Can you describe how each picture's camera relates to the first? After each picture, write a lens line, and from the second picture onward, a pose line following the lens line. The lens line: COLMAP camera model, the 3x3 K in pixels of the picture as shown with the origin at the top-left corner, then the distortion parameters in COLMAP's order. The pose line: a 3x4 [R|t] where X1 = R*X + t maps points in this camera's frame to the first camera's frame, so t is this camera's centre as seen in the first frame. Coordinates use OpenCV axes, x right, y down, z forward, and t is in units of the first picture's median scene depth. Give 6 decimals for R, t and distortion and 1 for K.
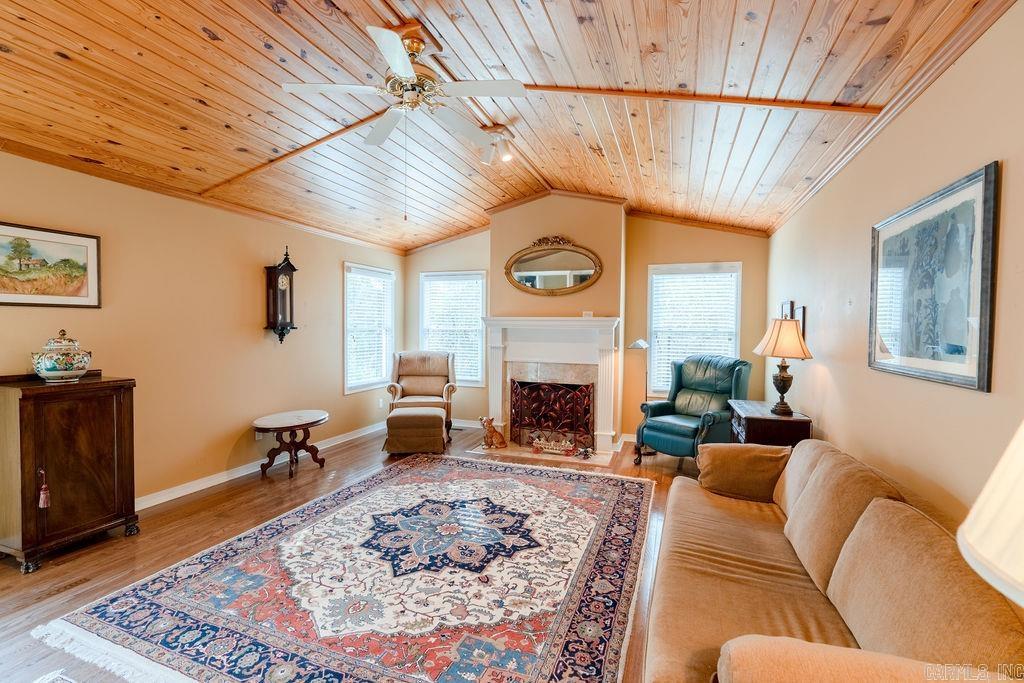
lens RADIAL K [[461.4, 0, 513.1], [0, 461.4, 341.9], [0, 0, 1]] dist [-0.005946, 0.000440]
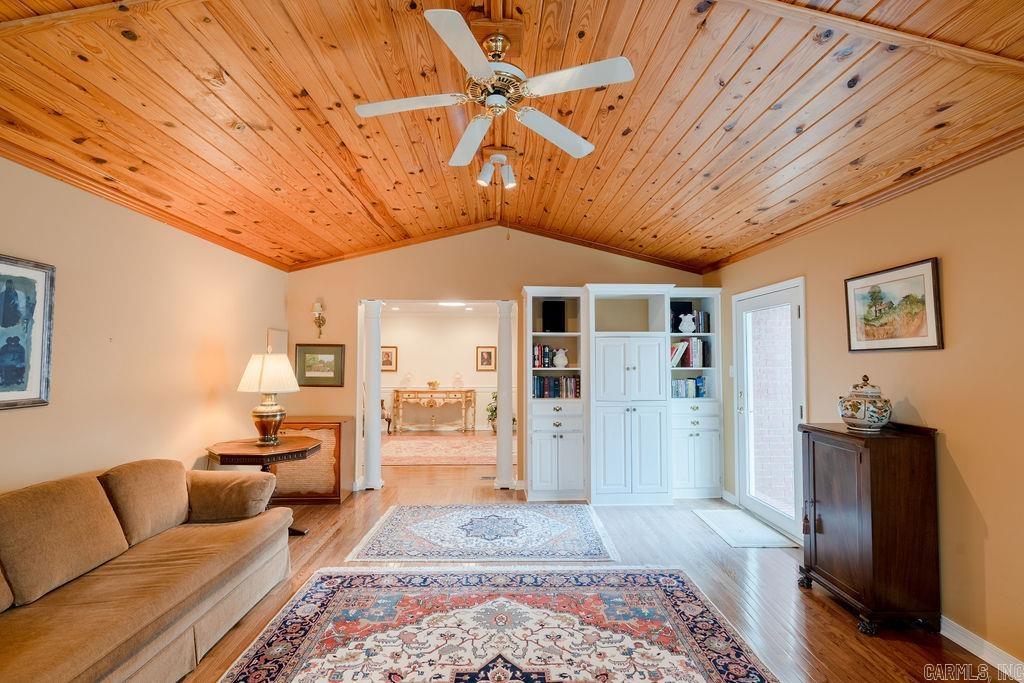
lens RADIAL K [[461.4, 0, 513.1], [0, 461.4, 341.9], [0, 0, 1]] dist [-0.005946, 0.000440]
pose [[-0.929860, -0.026644, -0.366948, 0.059936], [-0.020760, 0.999585, -0.019974, -0.072862], [0.367328, -0.010955, -0.930027, 1.915467]]
